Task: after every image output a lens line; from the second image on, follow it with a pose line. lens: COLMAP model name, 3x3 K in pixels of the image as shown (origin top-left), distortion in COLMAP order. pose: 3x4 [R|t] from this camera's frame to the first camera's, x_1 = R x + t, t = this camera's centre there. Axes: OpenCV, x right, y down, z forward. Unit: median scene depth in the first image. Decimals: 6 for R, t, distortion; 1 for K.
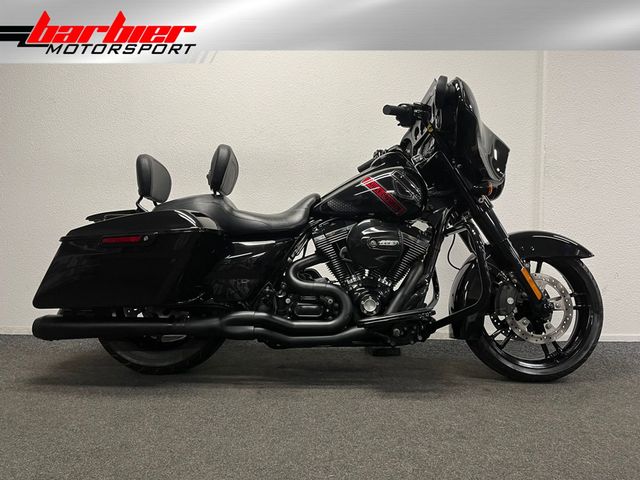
lens RADIAL K [[499.0, 0, 308.8], [0, 499.0, 236.7], [0, 0, 1]] dist [0.010755, 0.004863]
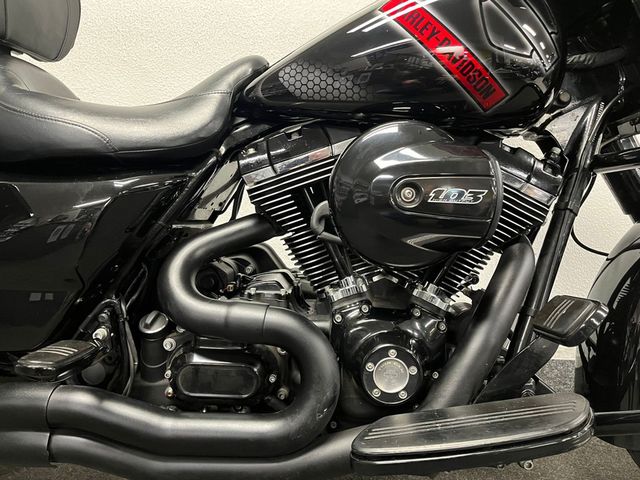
lens RADIAL K [[499.3, 0, 320.0], [0, 499.3, 240.0], [0, 0, 1]] dist [0.006858, -0.000625]
pose [[0.999836, 0.018103, 0.000418, 0.068031], [-0.017969, 0.989079, 0.146285, -0.004683], [0.002234, -0.146268, 0.989242, 0.635857]]
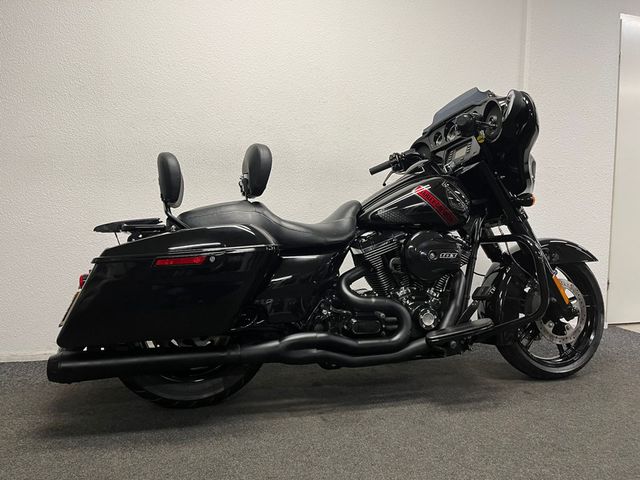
lens RADIAL K [[499.3, 0, 320.0], [0, 499.3, 240.0], [0, 0, 1]] dist [0.006858, -0.000625]
pose [[0.961364, -0.012159, 0.275012, -0.332004], [-0.001308, 0.998811, 0.048730, -0.062147], [-0.275277, -0.047207, 0.960205, 0.115788]]
